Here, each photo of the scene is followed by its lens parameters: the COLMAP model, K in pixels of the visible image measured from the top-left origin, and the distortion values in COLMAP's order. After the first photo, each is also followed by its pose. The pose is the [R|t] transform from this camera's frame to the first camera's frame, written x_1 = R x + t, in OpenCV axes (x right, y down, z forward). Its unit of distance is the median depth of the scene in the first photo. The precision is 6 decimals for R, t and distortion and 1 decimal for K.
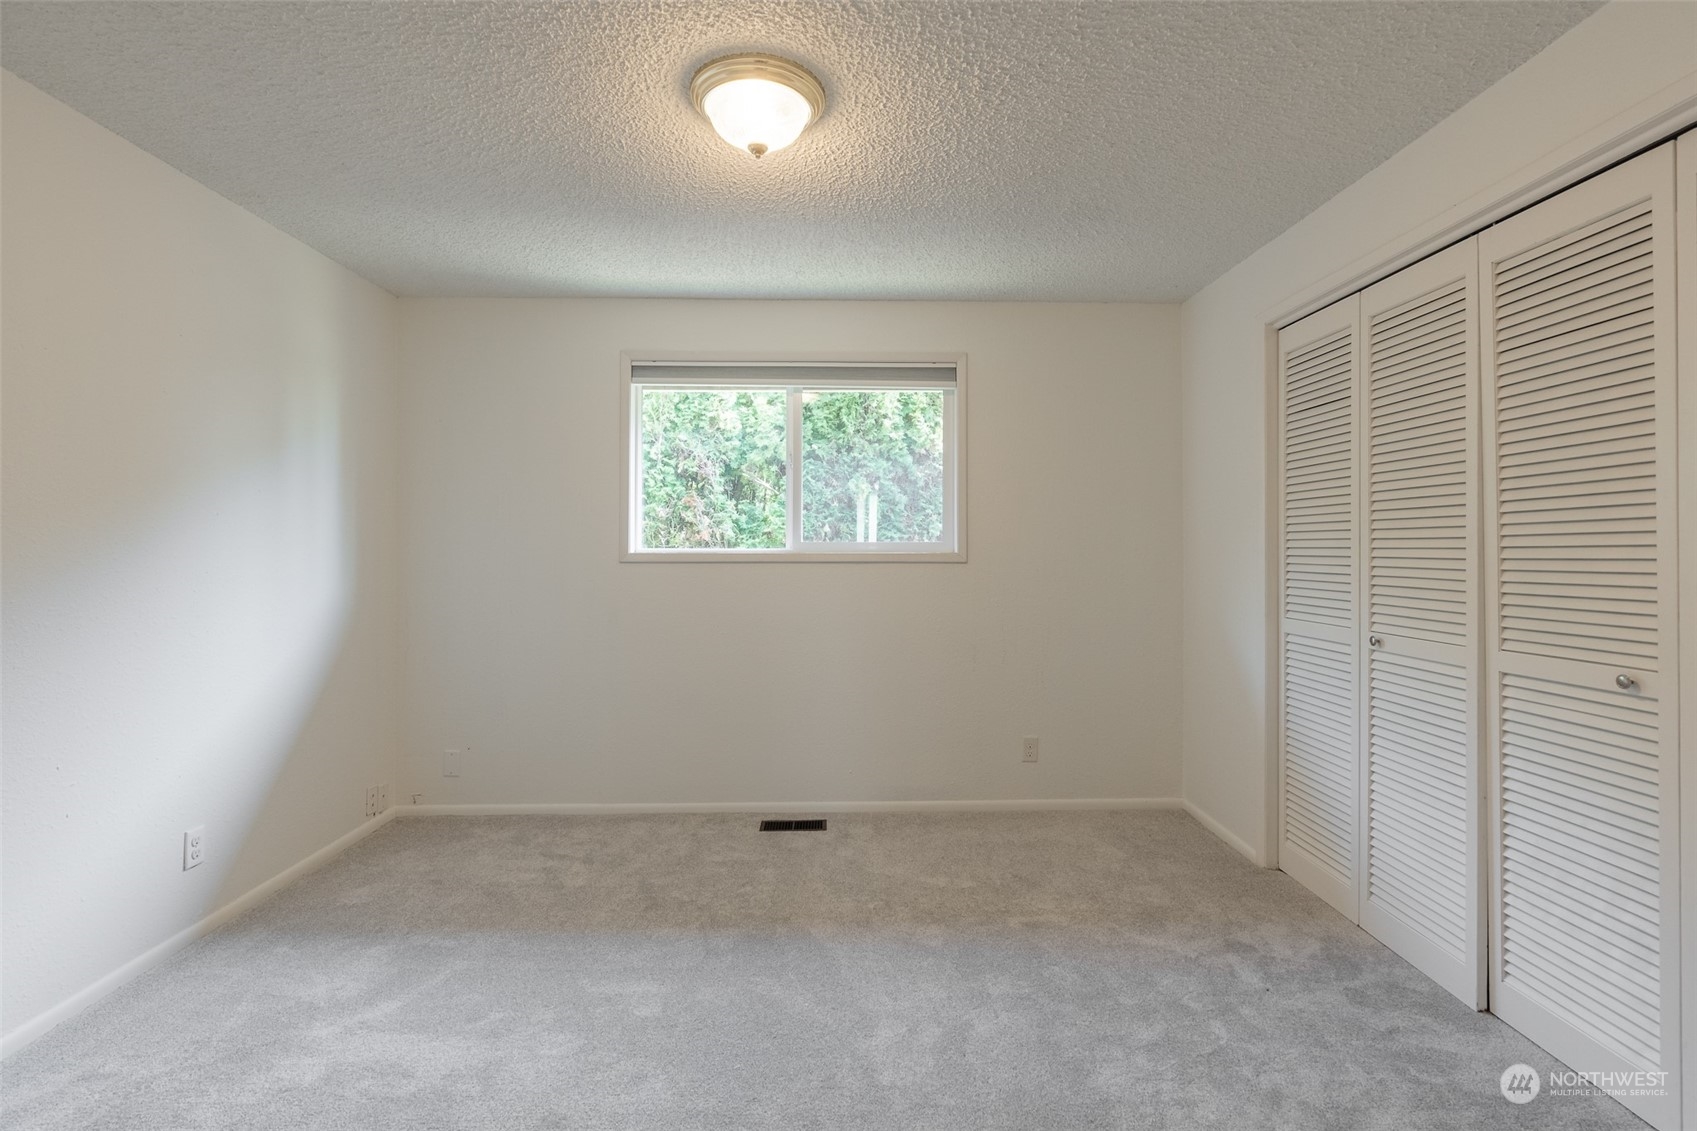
lens RADIAL K [[782.2, 0, 851.2], [0, 782.2, 532.4], [0, 0, 1]] dist [-0.001003, -0.000153]
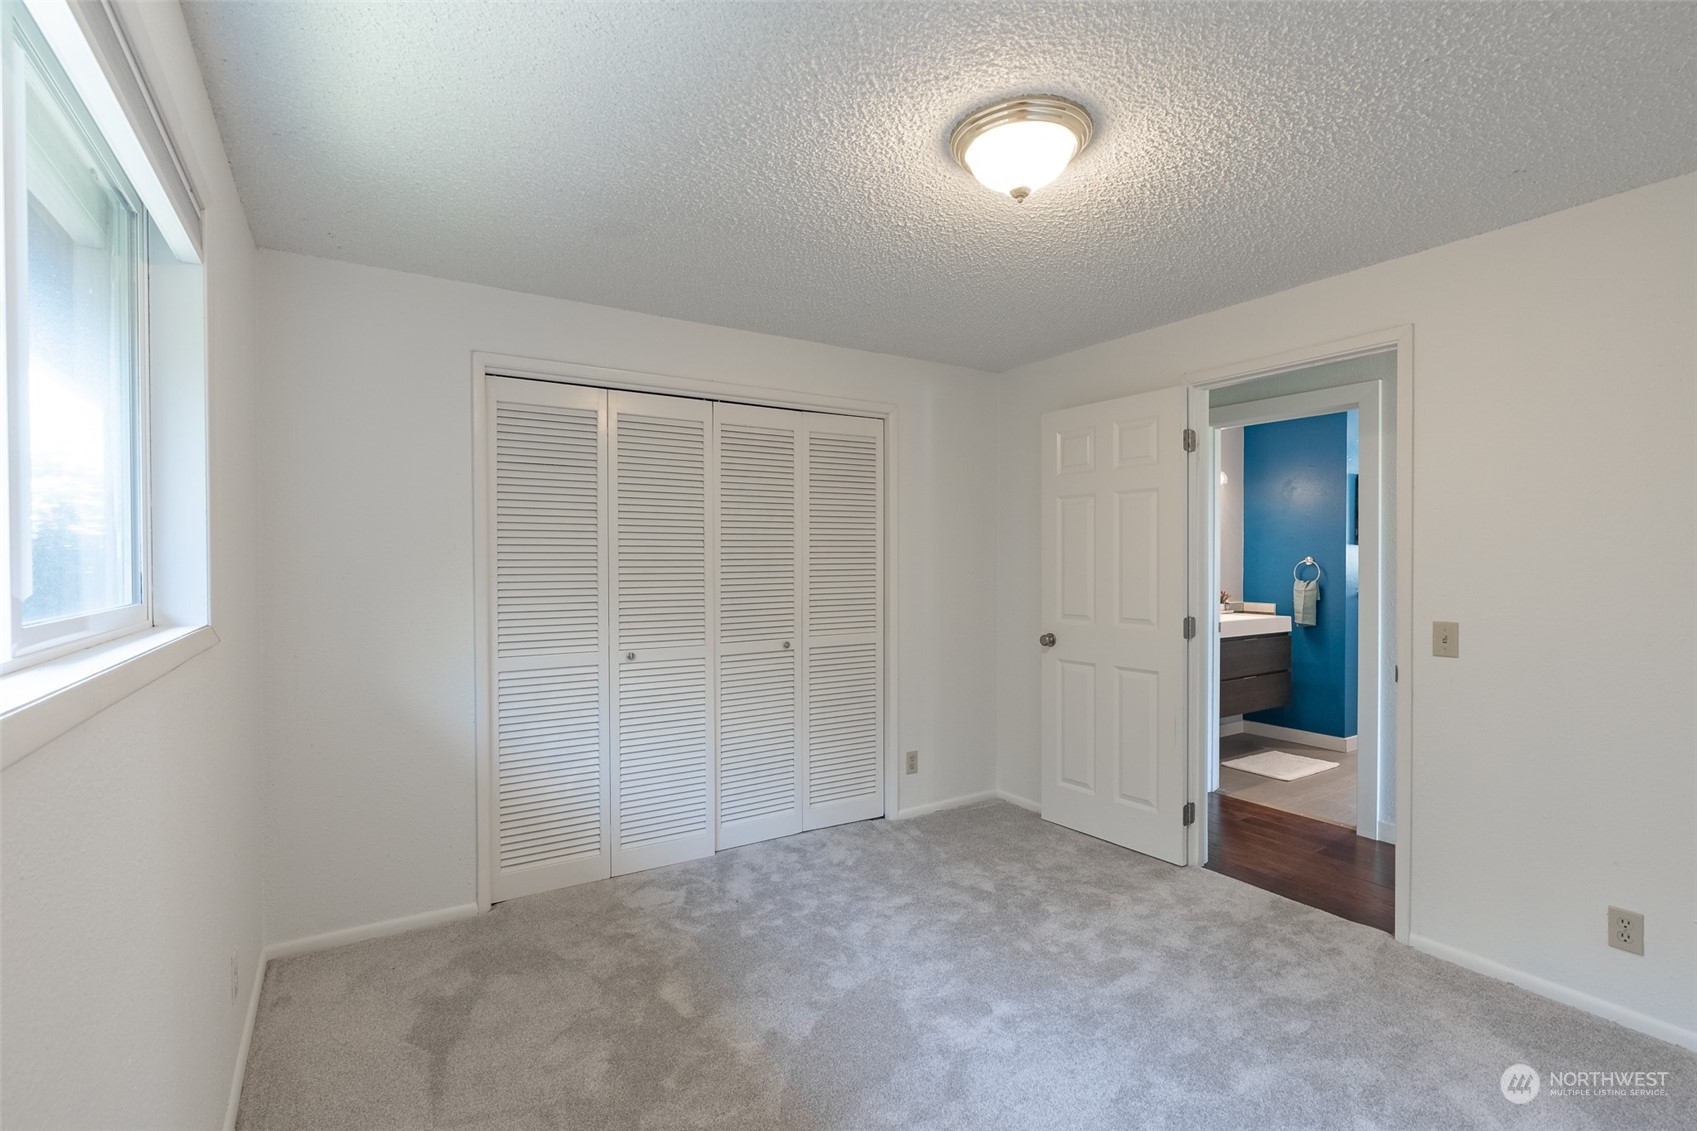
lens RADIAL K [[776.2, 0, 848.5], [0, 776.2, 565.5], [0, 0, 1]] dist [-0.012065, -0.000179]
pose [[-0.514443, -0.002211, 0.857522, -0.659339], [-0.012479, 0.999910, -0.004908, -0.016525], [-0.857434, -0.013226, -0.514424, 1.328729]]
